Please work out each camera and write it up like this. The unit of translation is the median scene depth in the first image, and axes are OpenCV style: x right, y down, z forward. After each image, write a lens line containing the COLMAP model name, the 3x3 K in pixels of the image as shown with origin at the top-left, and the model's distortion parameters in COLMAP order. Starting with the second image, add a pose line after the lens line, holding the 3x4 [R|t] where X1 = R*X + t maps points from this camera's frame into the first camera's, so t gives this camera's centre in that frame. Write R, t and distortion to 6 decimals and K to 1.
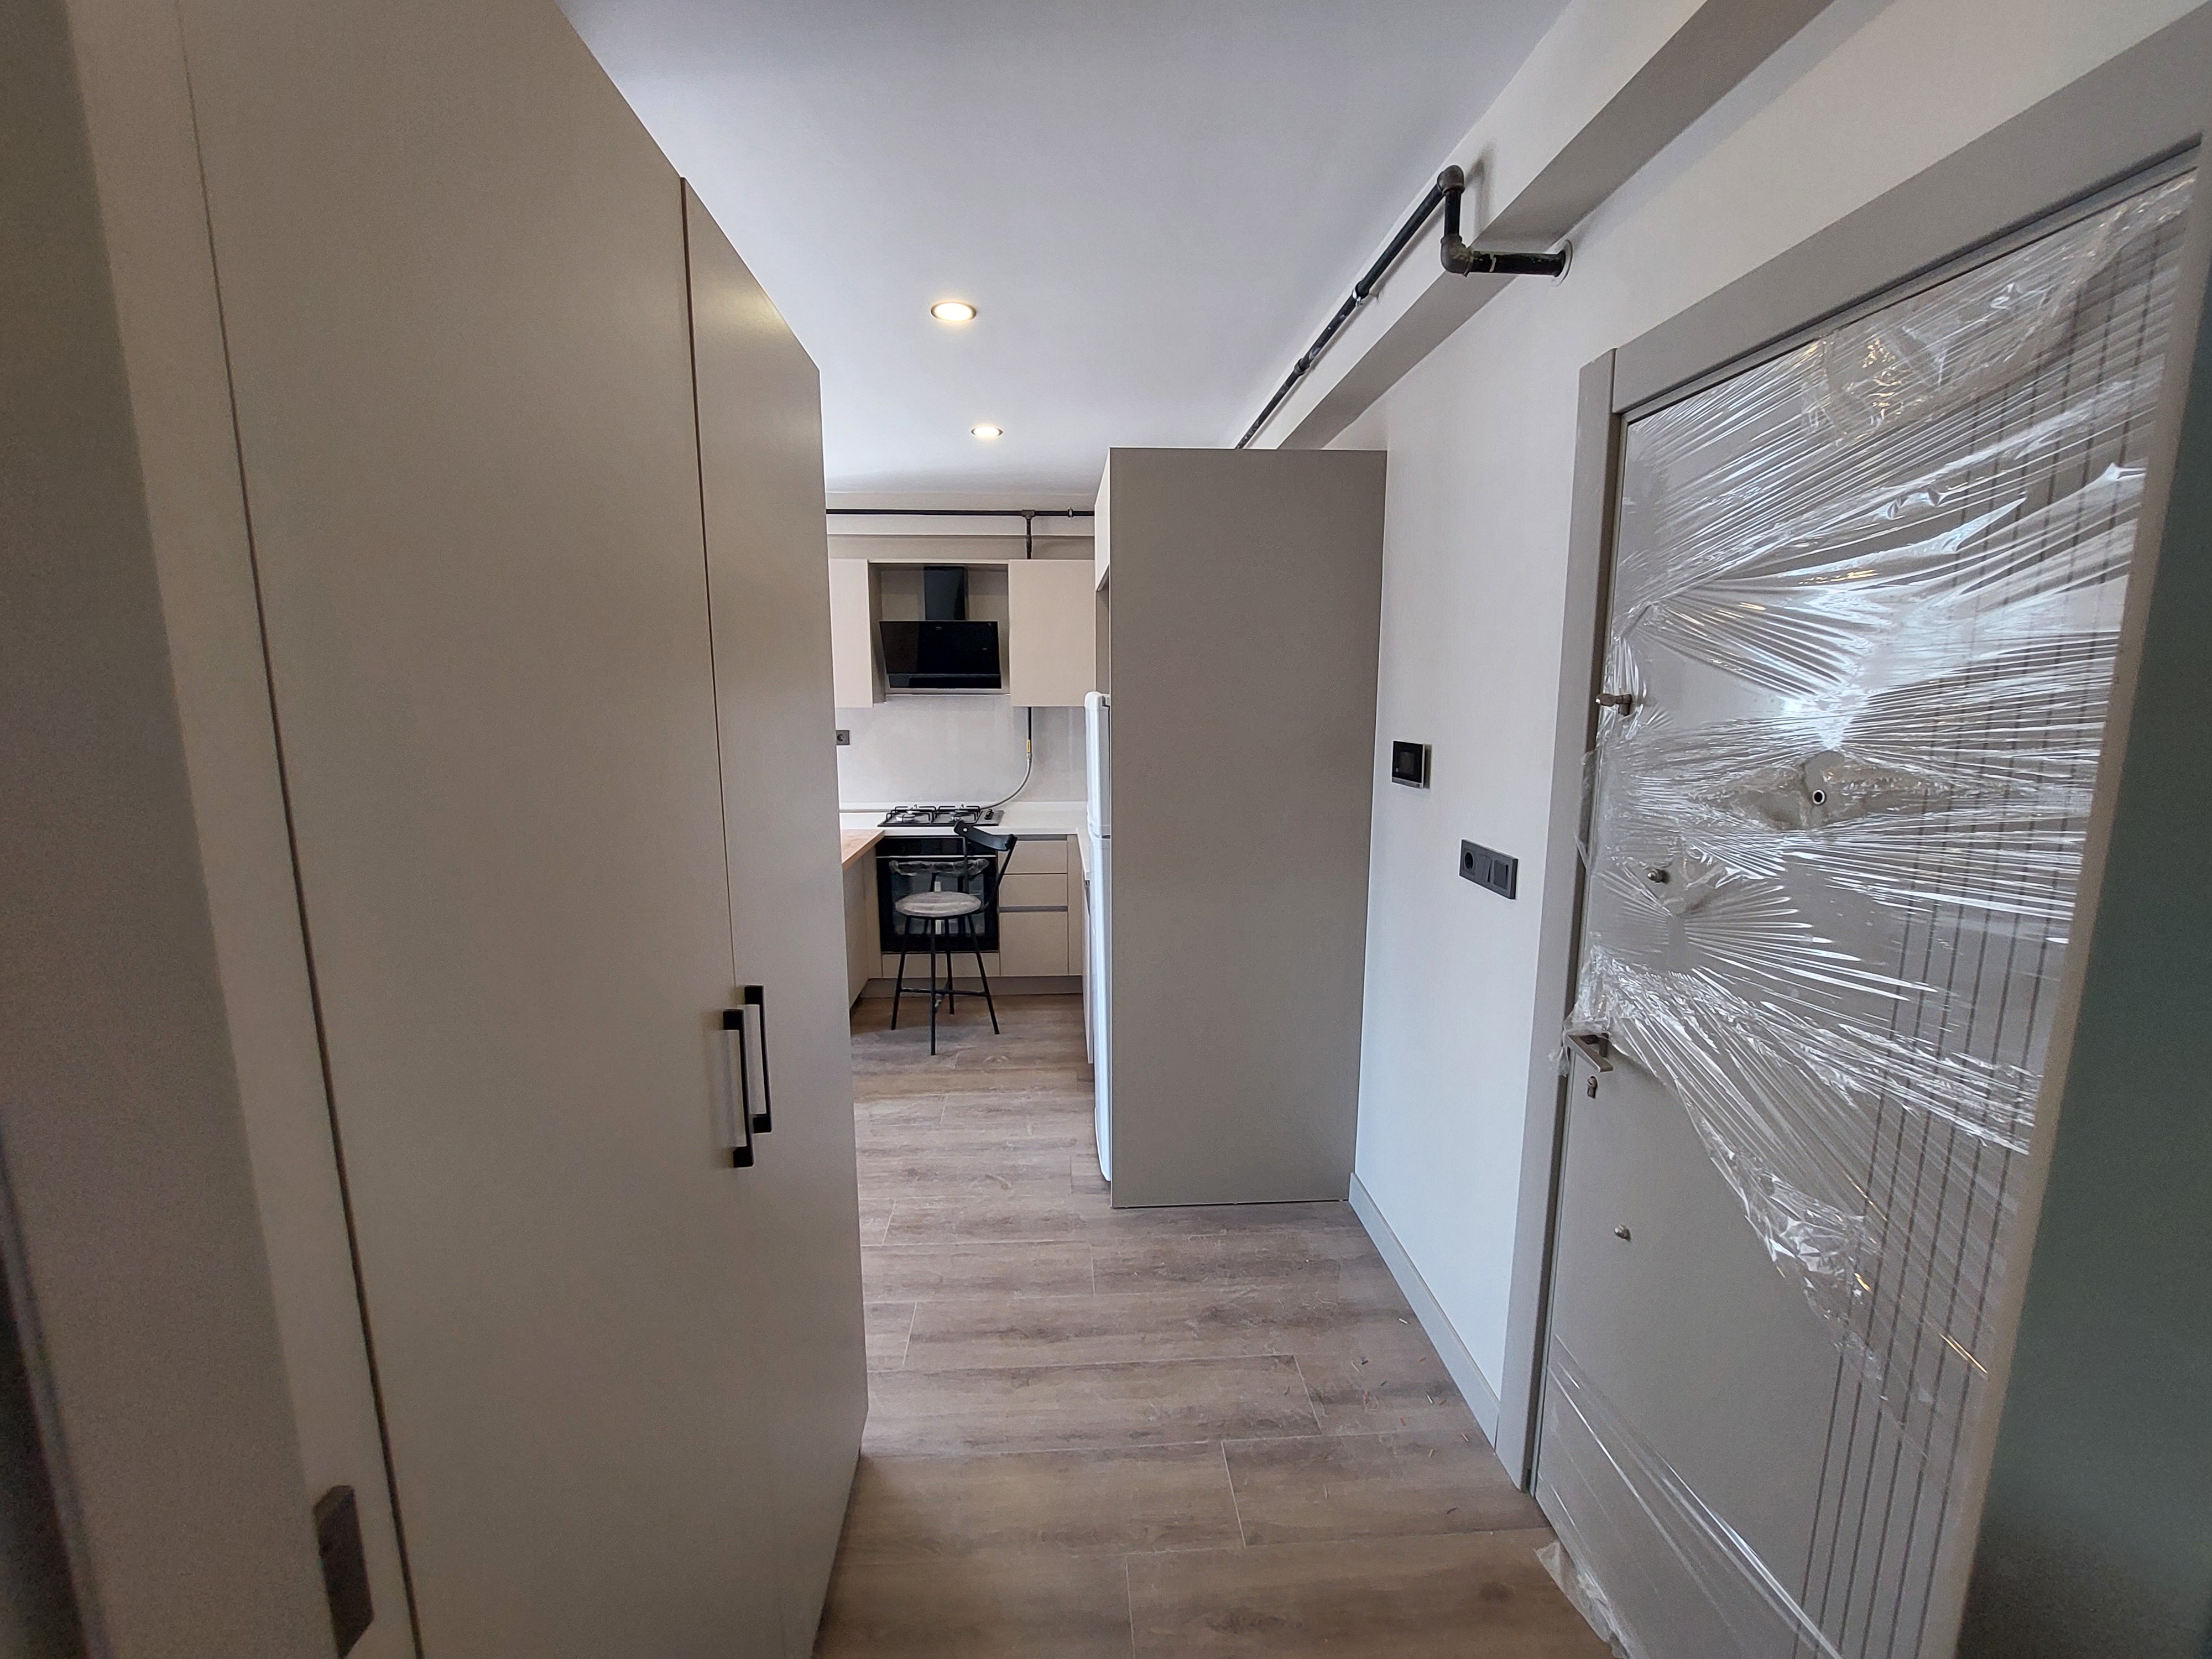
lens RADIAL K [[893.7, 0, 1106.0], [0, 893.7, 829.5], [0, 0, 1]] dist [-0.017380, 0.000207]
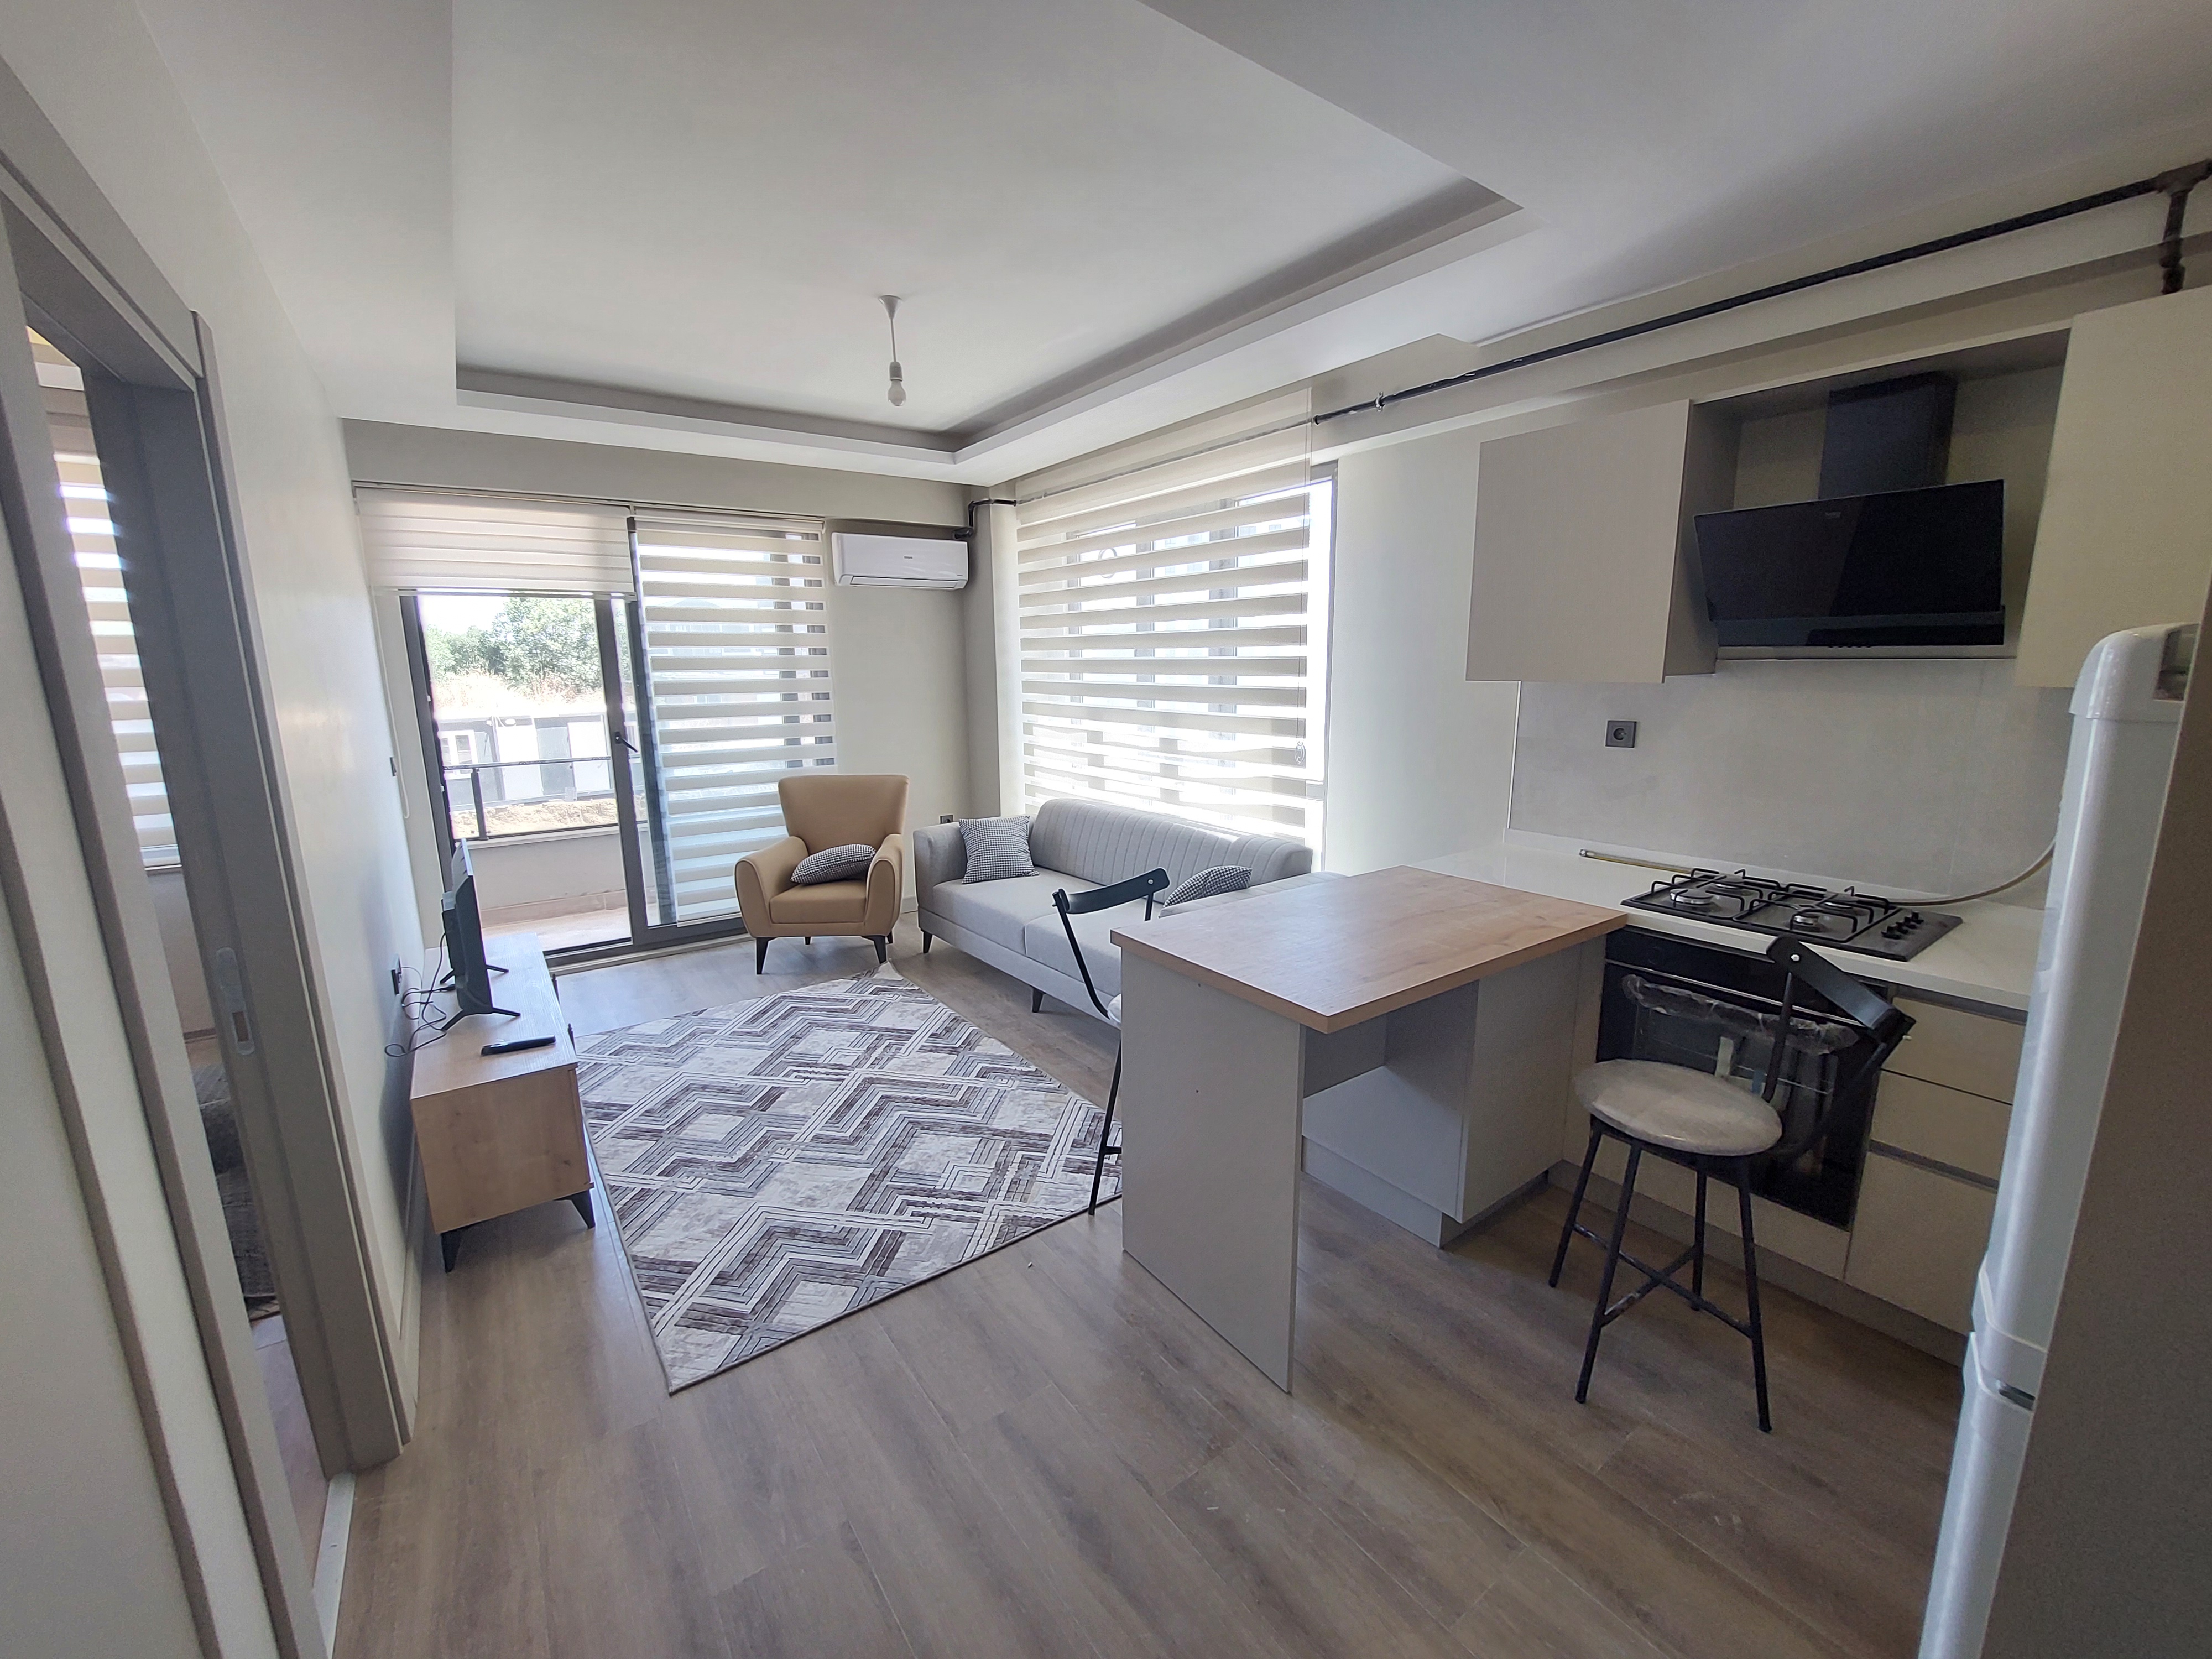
lens RADIAL K [[893.7, 0, 1106.0], [0, 893.7, 829.5], [0, 0, 1]] dist [-0.017380, 0.000207]
pose [[0.530506, 0.153964, -0.833581, 0.020900], [-0.120428, 0.987082, 0.105674, -0.066655], [0.839083, 0.044325, 0.542195, 0.437526]]
